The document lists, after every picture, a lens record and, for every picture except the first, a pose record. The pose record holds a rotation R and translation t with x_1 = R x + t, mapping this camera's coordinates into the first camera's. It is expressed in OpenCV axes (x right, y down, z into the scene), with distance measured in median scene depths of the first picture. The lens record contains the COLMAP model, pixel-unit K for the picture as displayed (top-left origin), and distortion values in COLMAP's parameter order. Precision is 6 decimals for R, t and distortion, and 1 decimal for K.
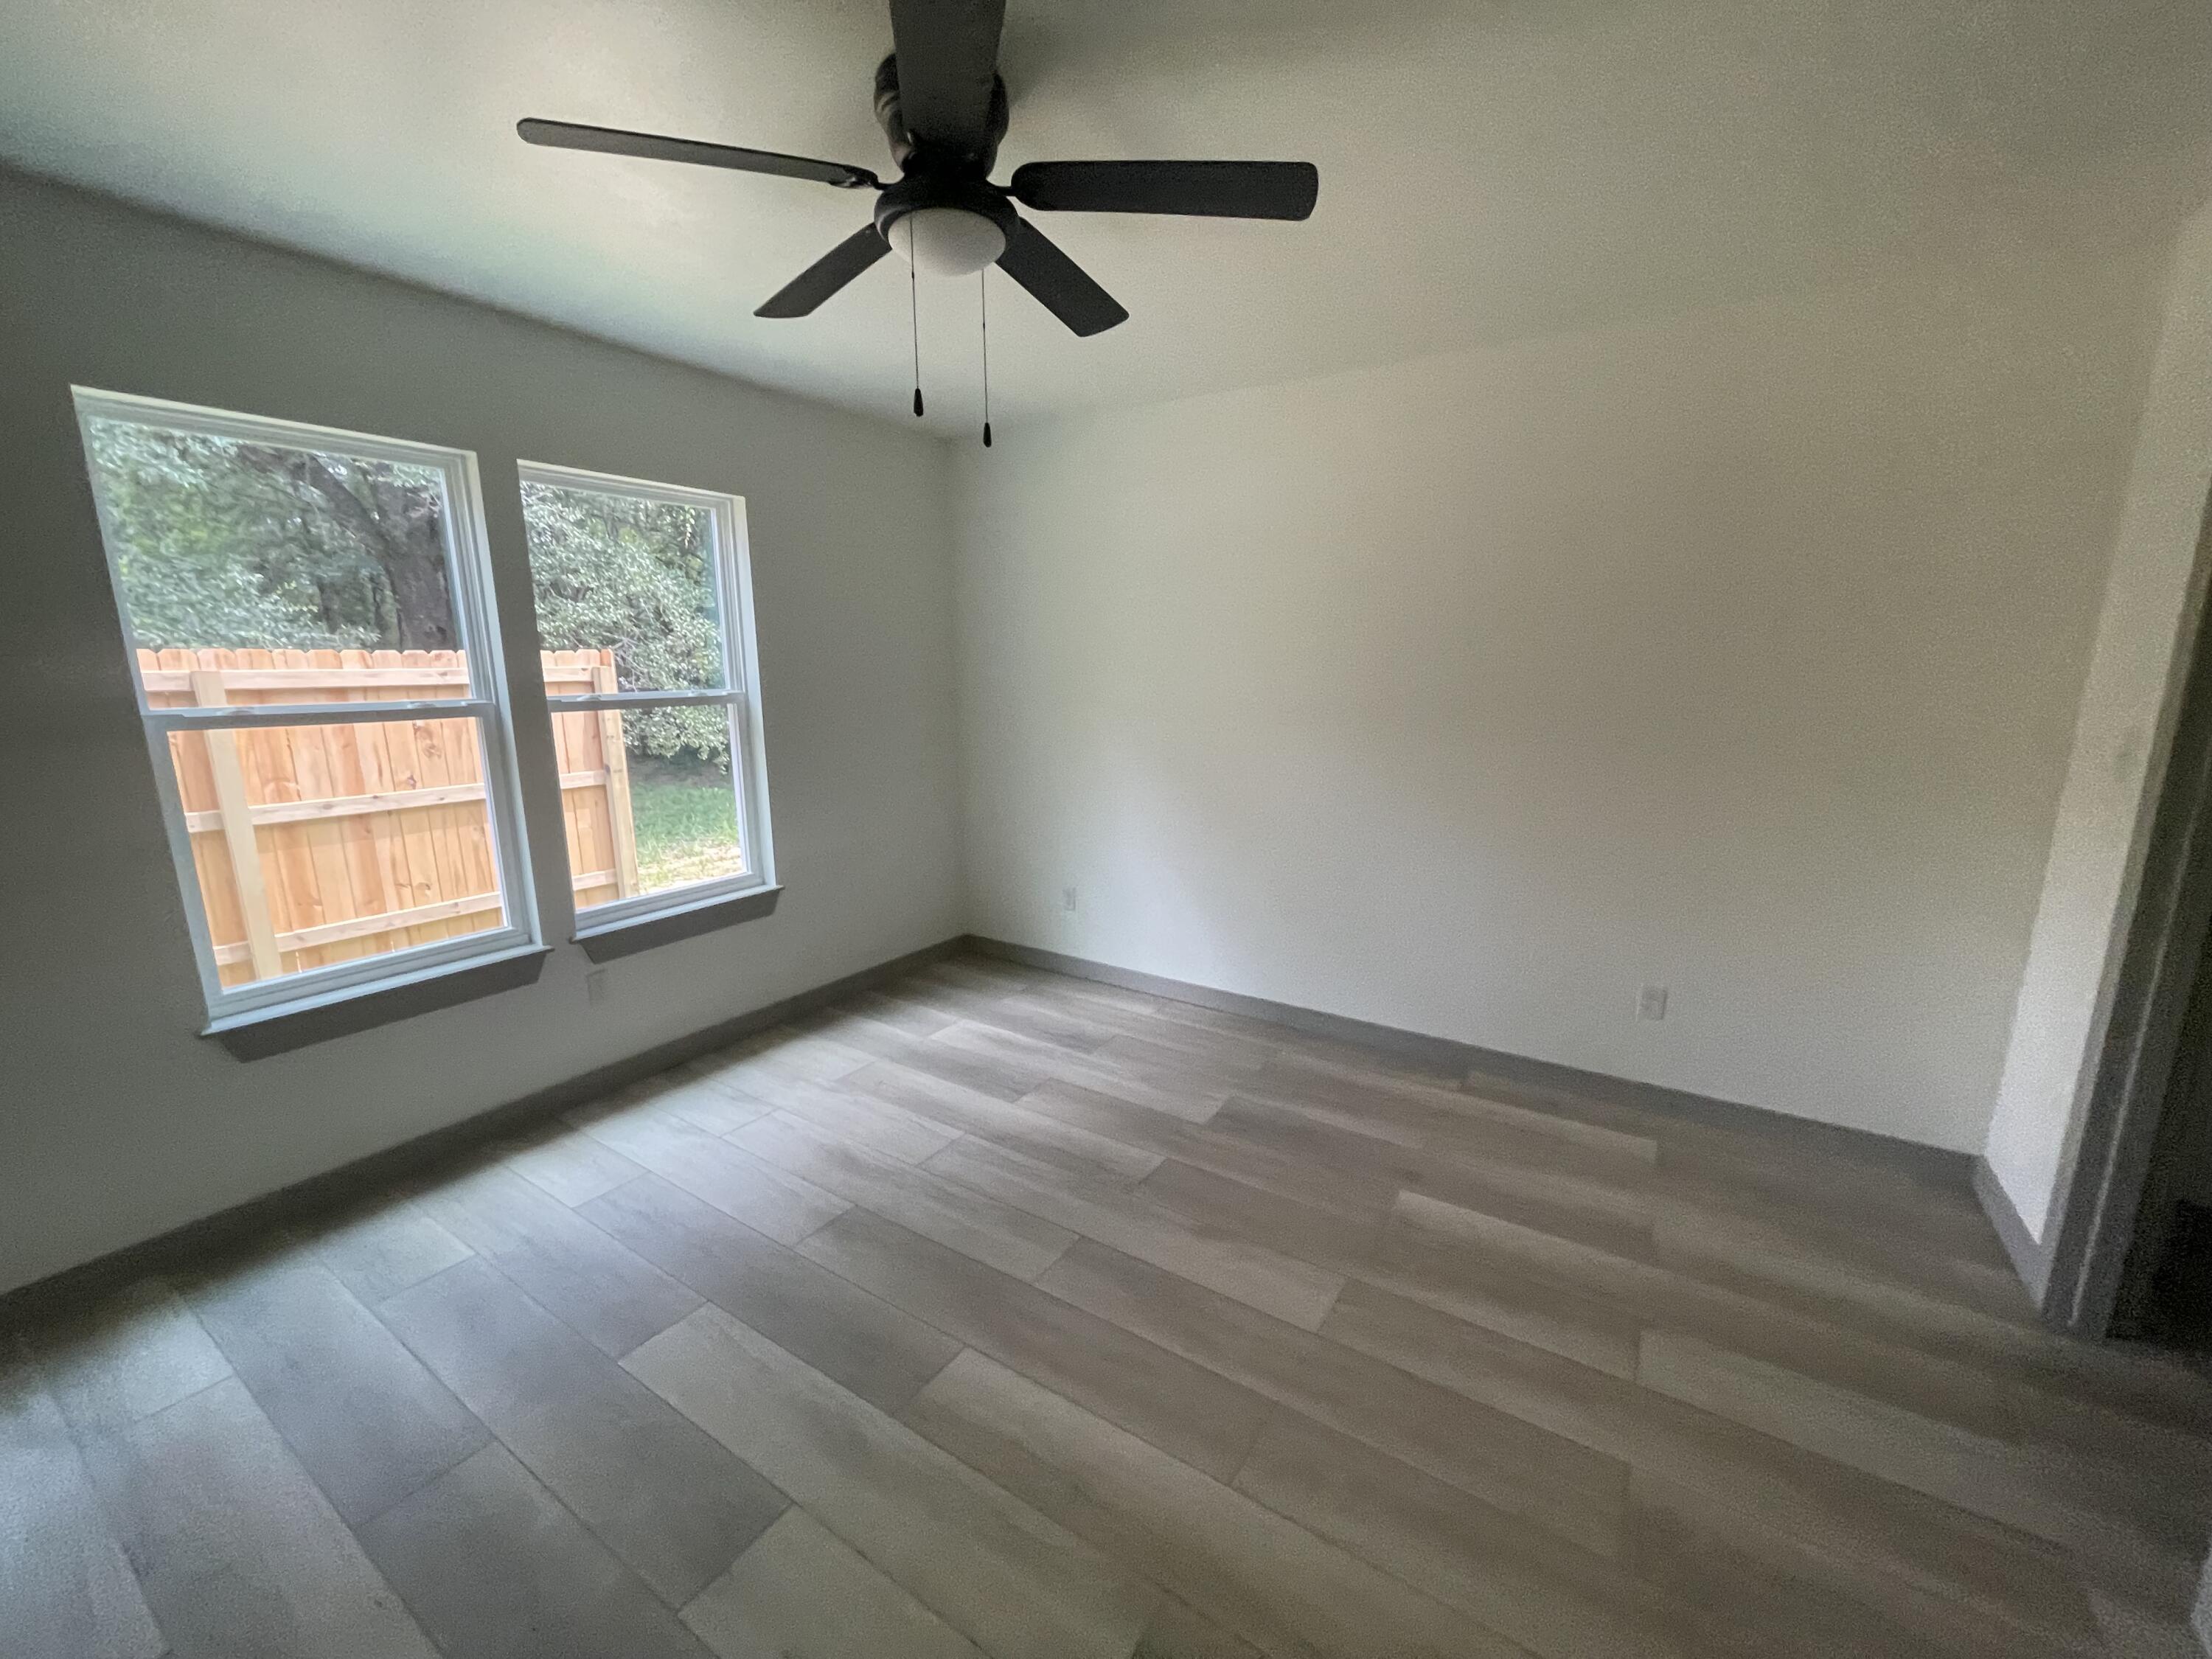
lens RADIAL K [[887.3, 0, 1108.5], [0, 887.3, 834.6], [0, 0, 1]] dist [0.000870, 0.000406]
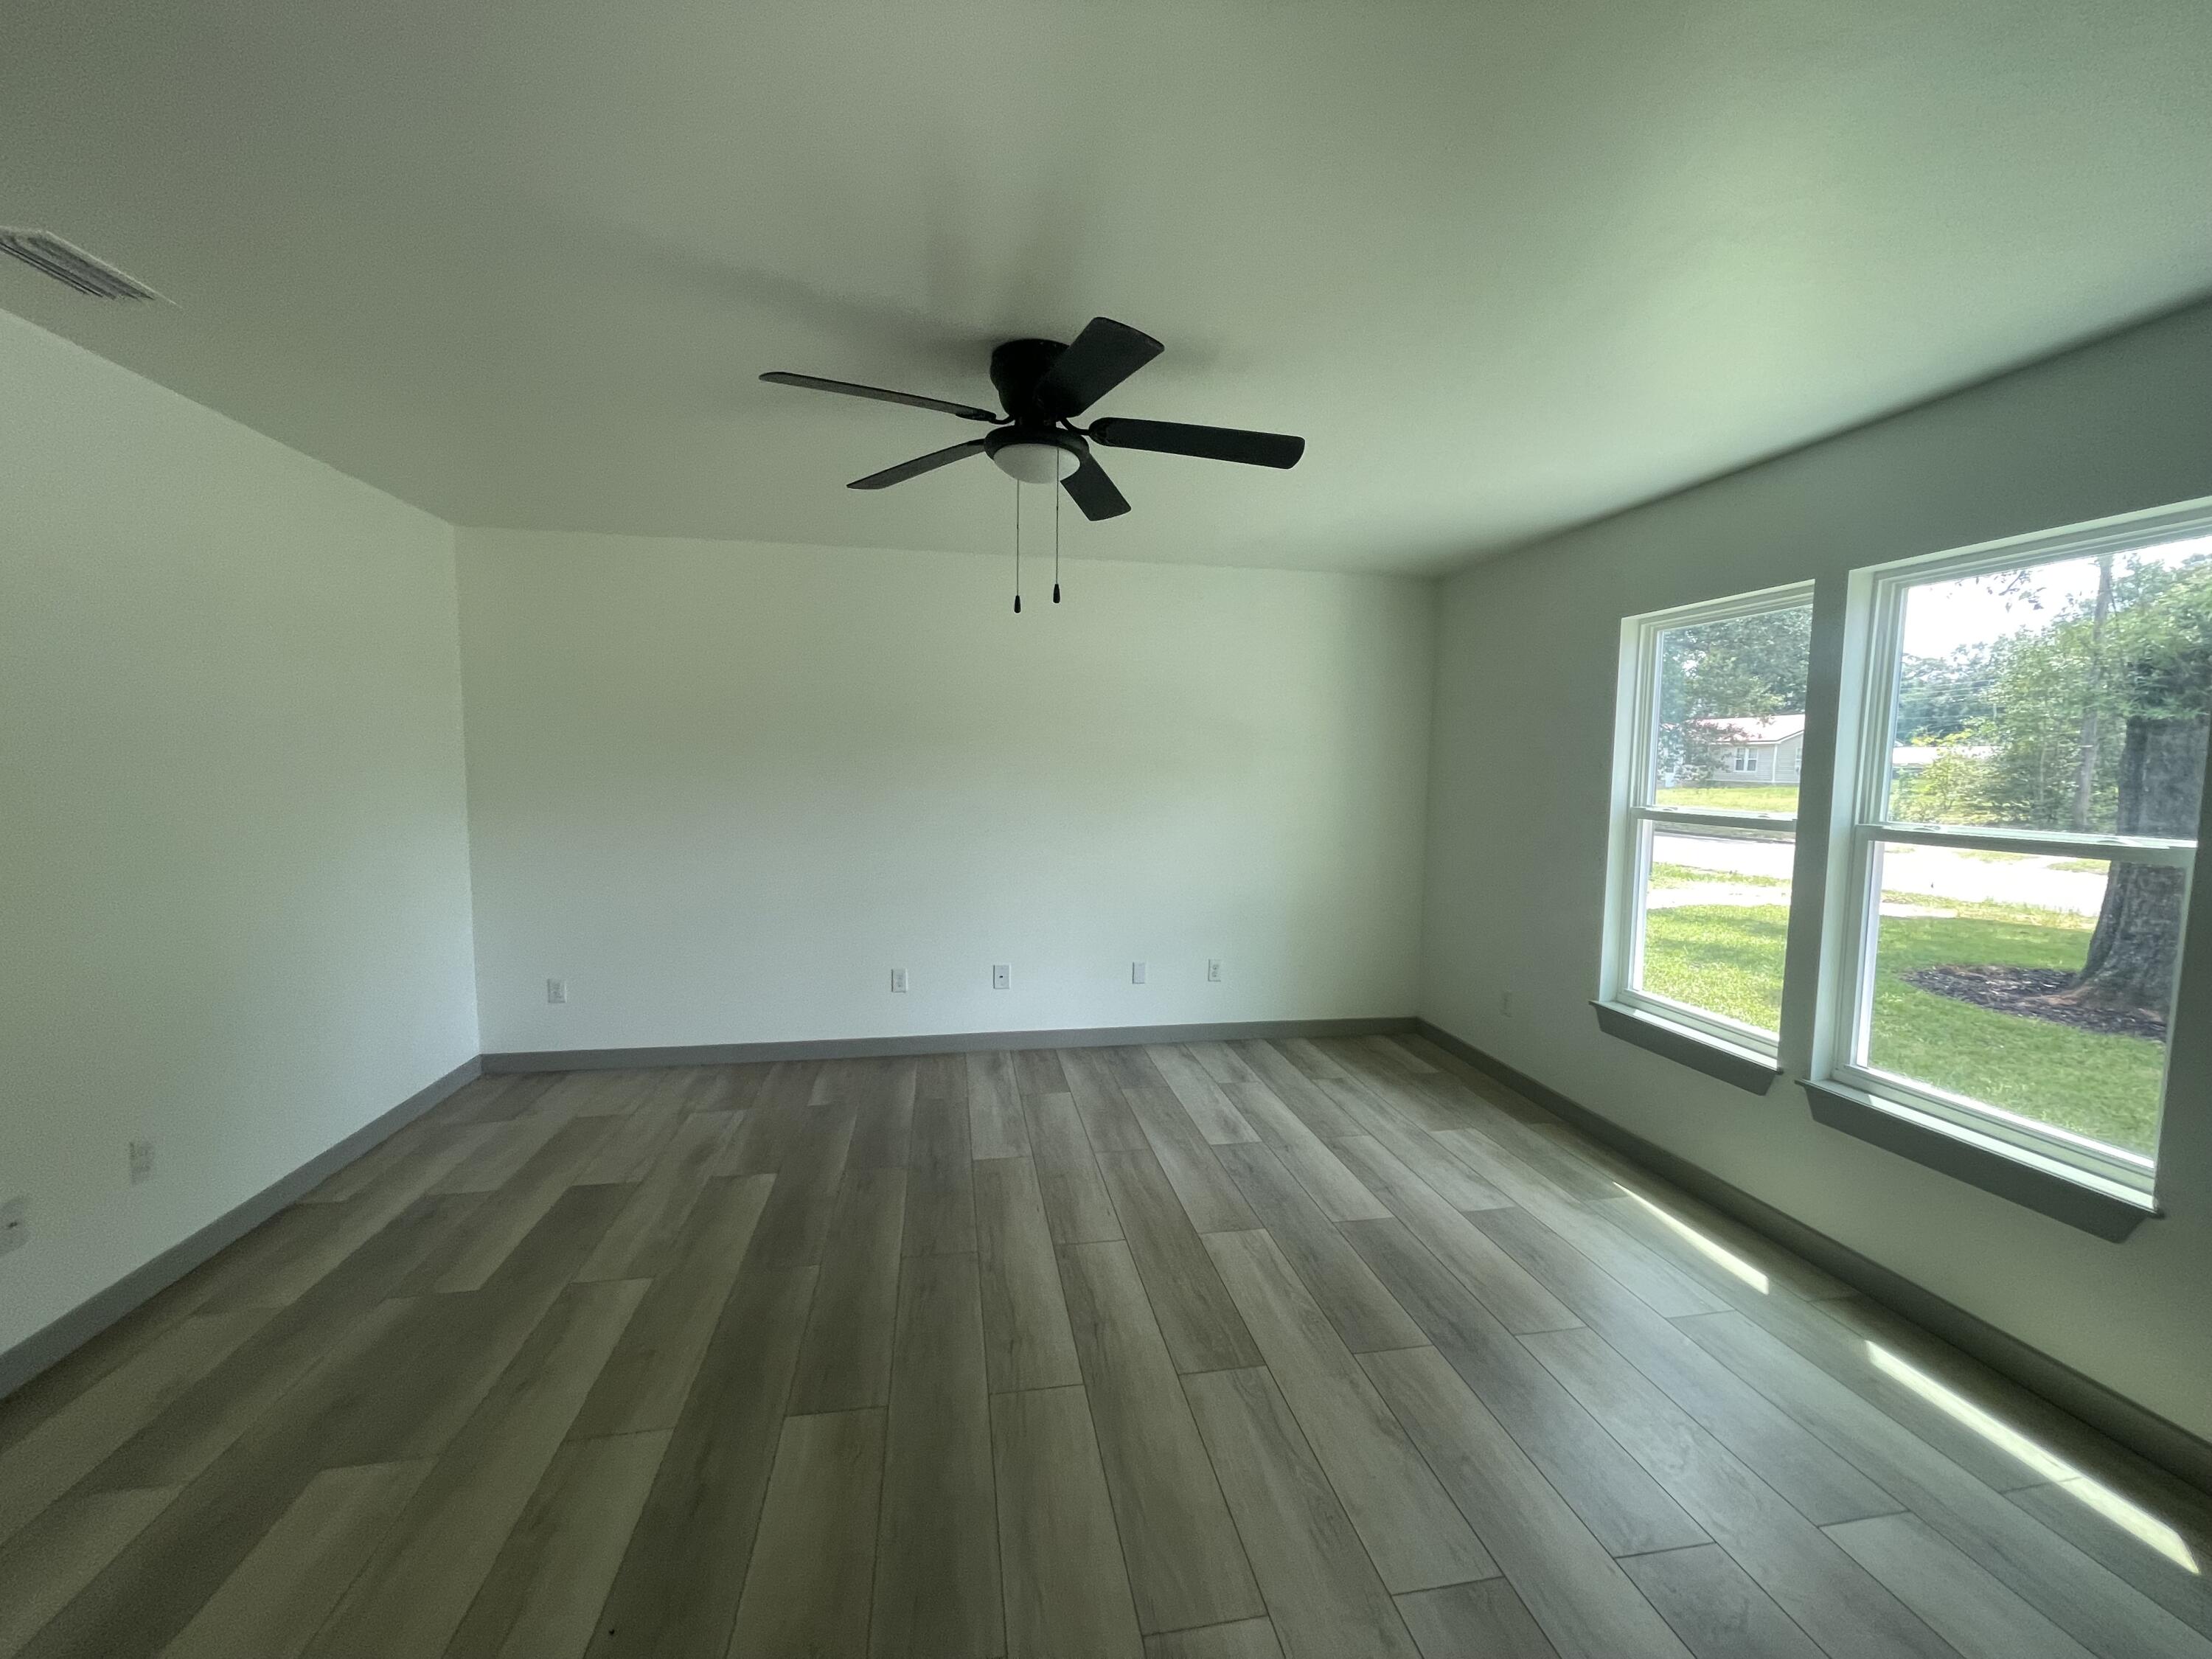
lens RADIAL K [[891.4, 0, 1111.7], [0, 891.4, 839.1], [0, 0, 1]] dist [-0.001654, -0.000017]
pose [[-0.725475, 0.057564, -0.685837, 0.534429], [-0.141924, 0.962567, 0.230918, -0.234833], [0.673456, 0.264862, -0.690149, 1.116071]]
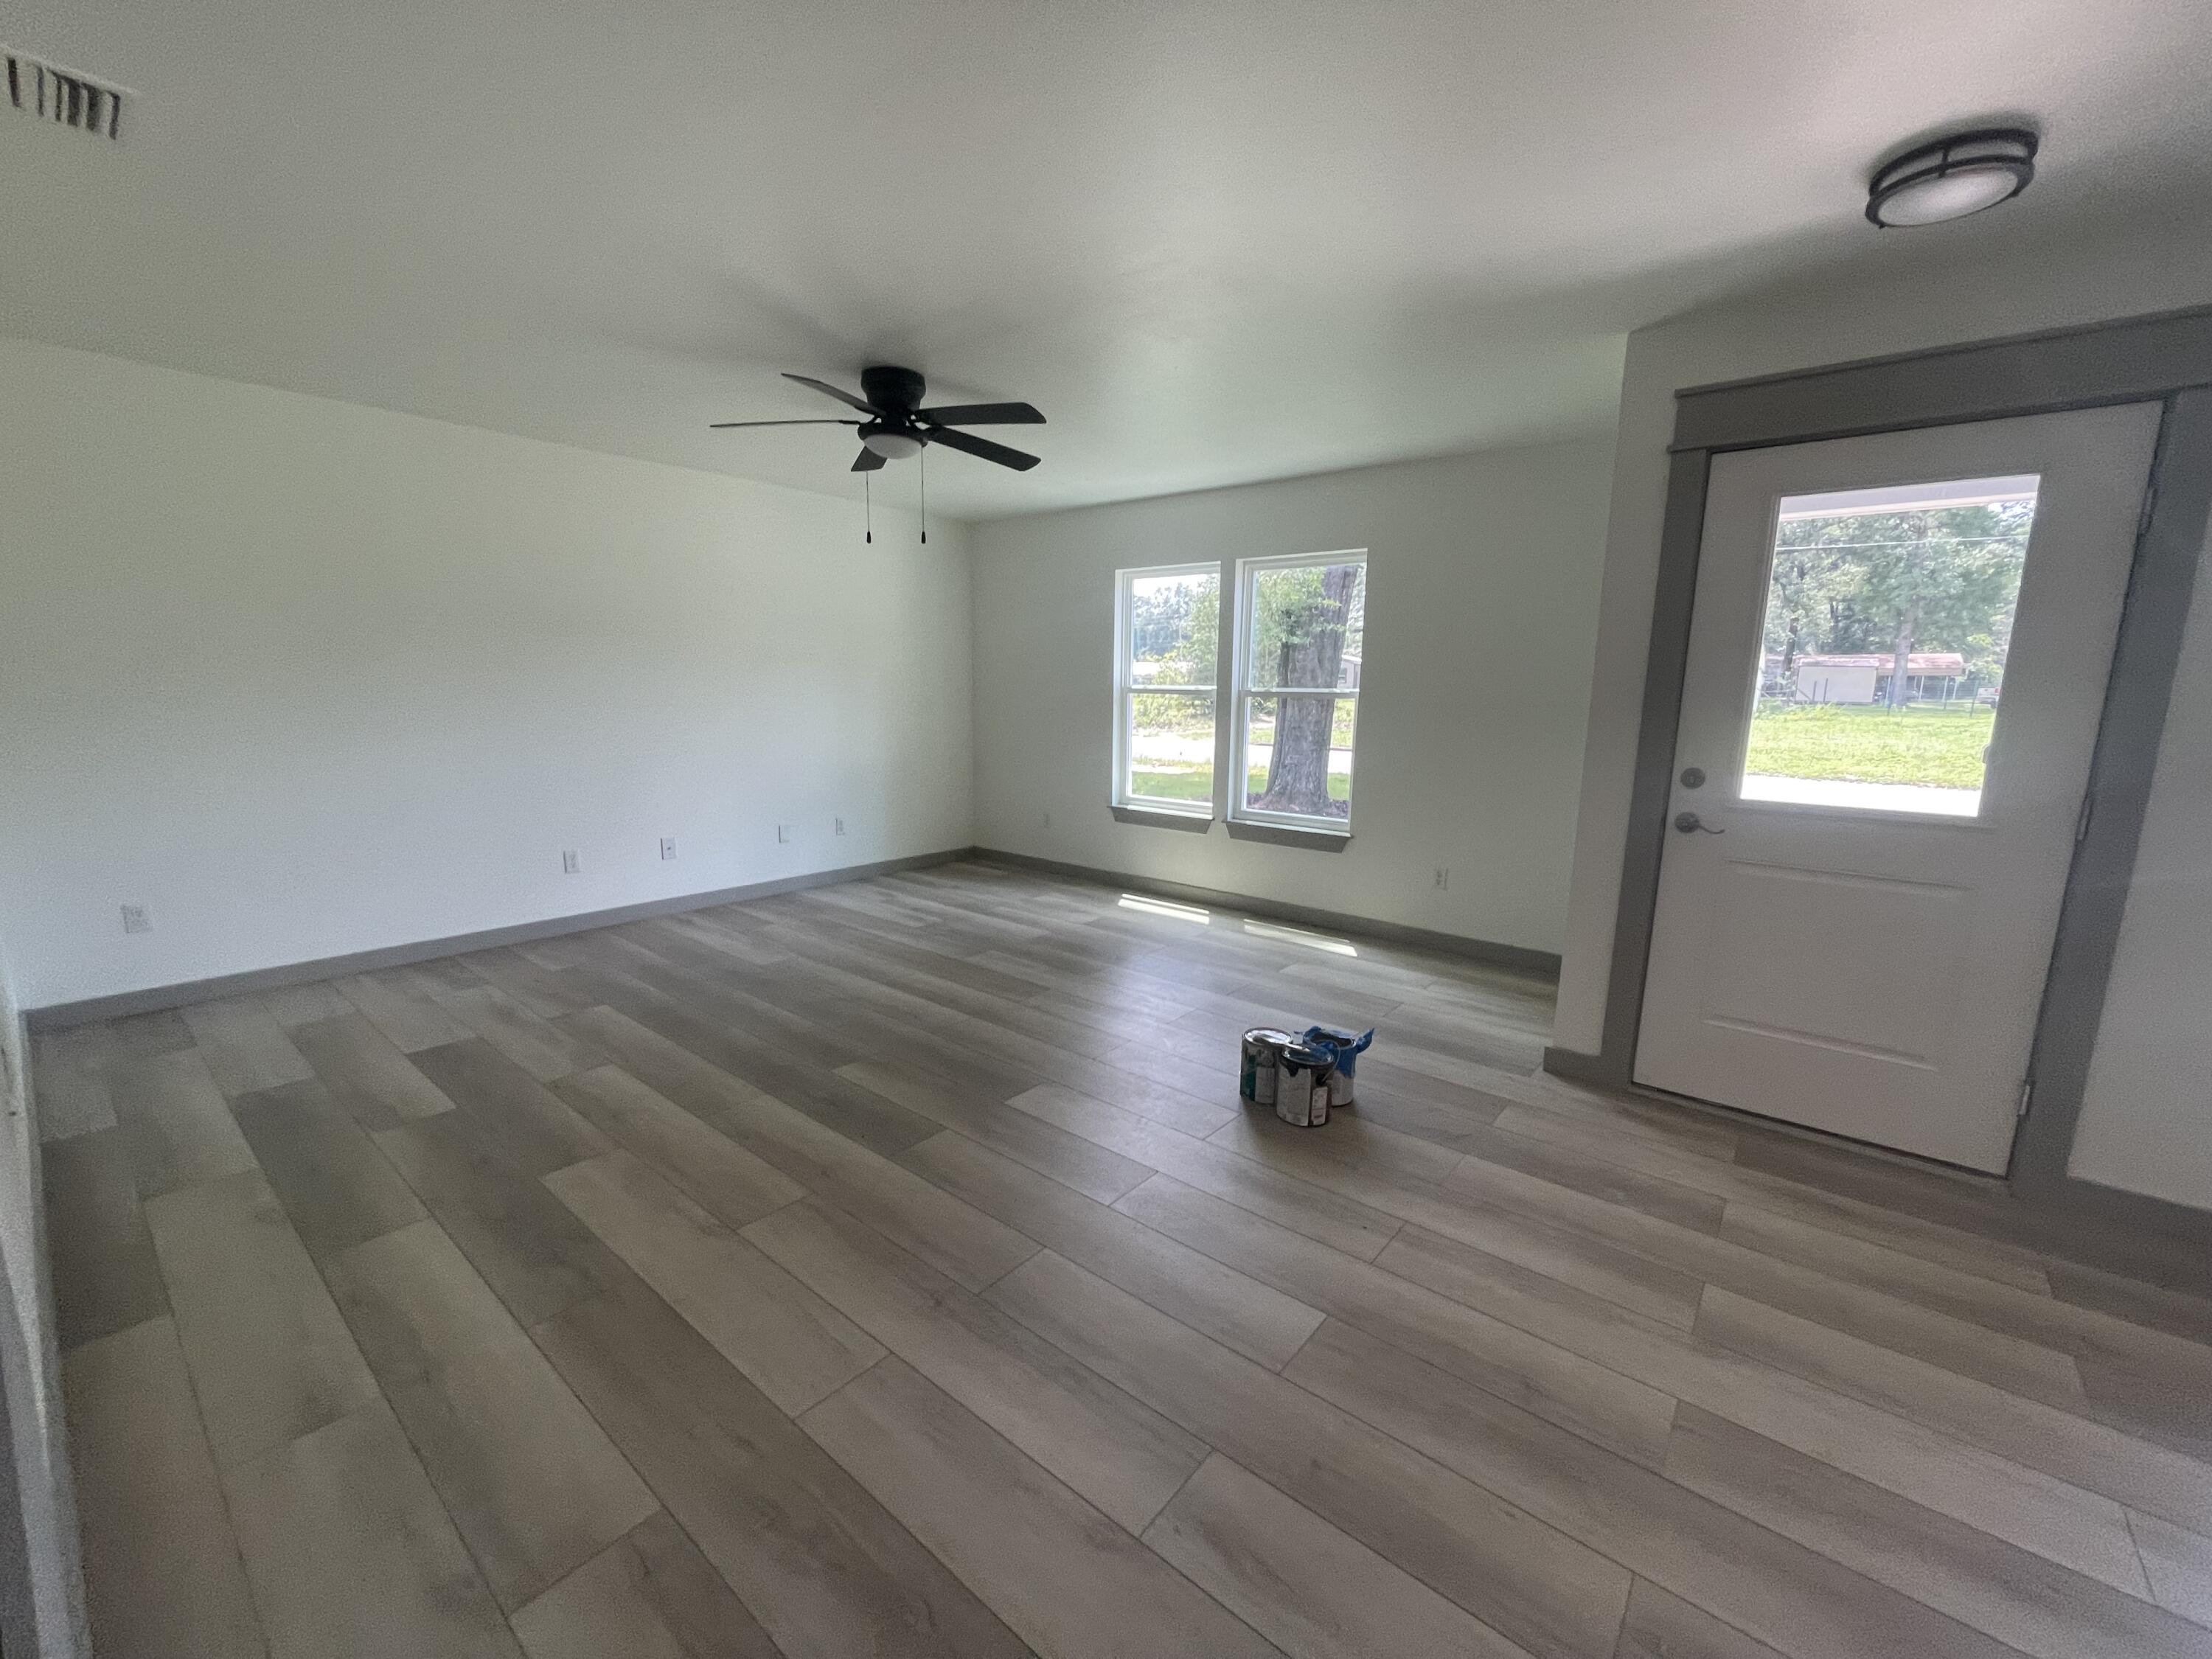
lens RADIAL K [[887.3, 0, 1108.5], [0, 887.3, 834.6], [0, 0, 1]] dist [0.000870, 0.000406]
pose [[-0.107787, 0.173905, -0.978846, 1.223023], [-0.207559, 0.958949, 0.193225, -0.156006], [0.972266, 0.223995, -0.067266, 0.922800]]
